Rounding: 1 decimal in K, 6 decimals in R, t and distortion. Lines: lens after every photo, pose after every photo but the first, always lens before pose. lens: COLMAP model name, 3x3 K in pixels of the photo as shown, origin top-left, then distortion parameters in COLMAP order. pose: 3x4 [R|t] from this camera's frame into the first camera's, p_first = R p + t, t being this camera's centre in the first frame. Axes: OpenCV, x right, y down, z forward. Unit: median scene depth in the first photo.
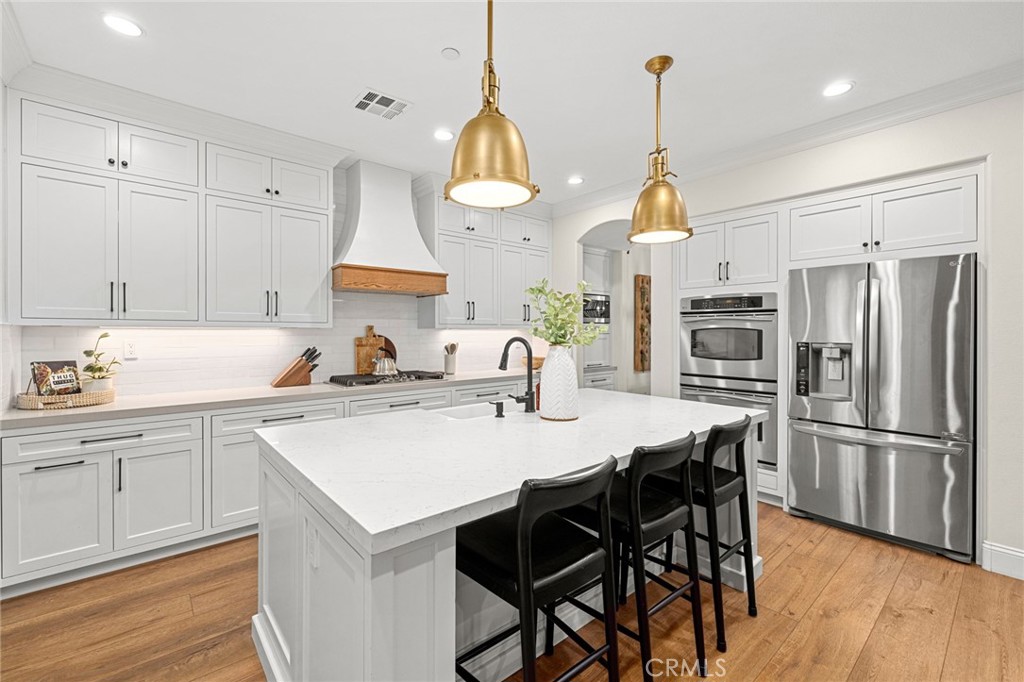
lens RADIAL K [[432.8, 0, 486.4], [0, 432.8, 338.4], [0, 0, 1]] dist [0.013814, -0.000865]
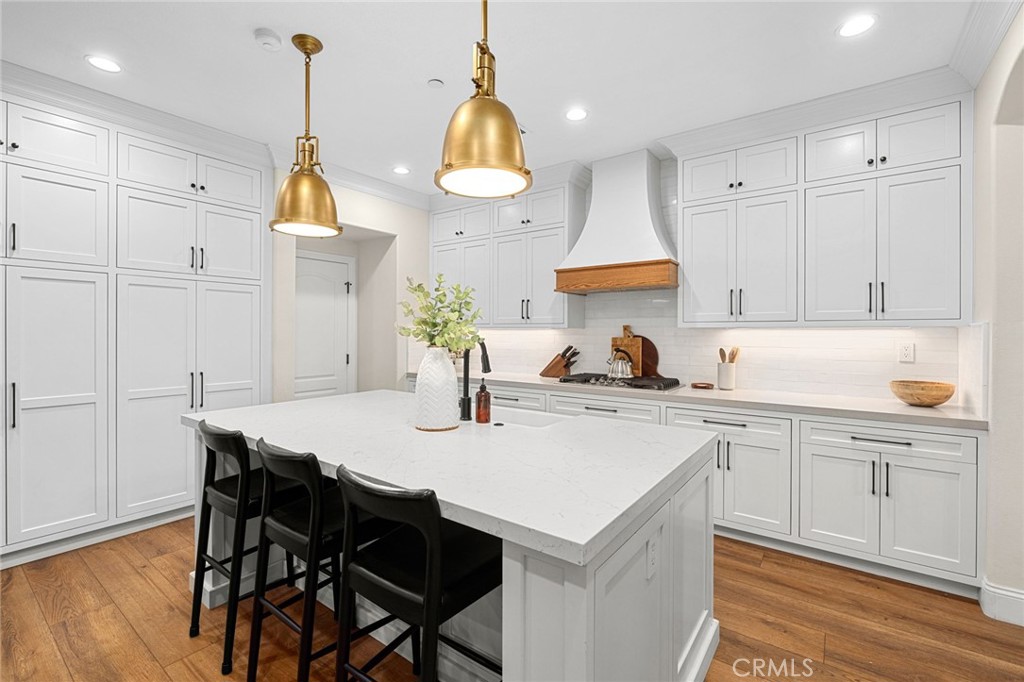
lens RADIAL K [[451.3, 0, 508.8], [0, 451.3, 333.1], [0, 0, 1]] dist [-0.004154, 0.002114]
pose [[0.243566, 0.004323, -0.969875, 0.682776], [-0.017201, 0.999852, 0.000137, -0.008745], [0.969732, 0.016650, 0.243604, 0.551456]]
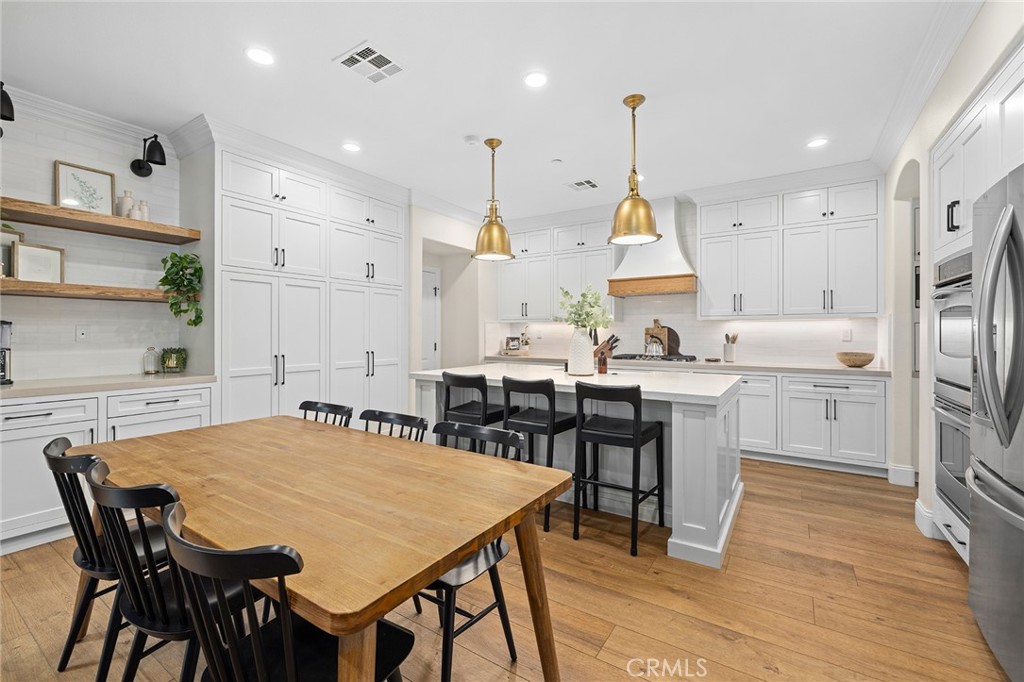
lens RADIAL K [[432.8, 0, 514.7], [0, 432.8, 331.9], [0, 0, 1]] dist [0.013814, -0.000865]
pose [[0.305435, 0.000104, -0.952213, 0.945729], [-0.014705, 0.999881, -0.004608, 0.023861], [0.952099, 0.015410, 0.305400, 0.191753]]
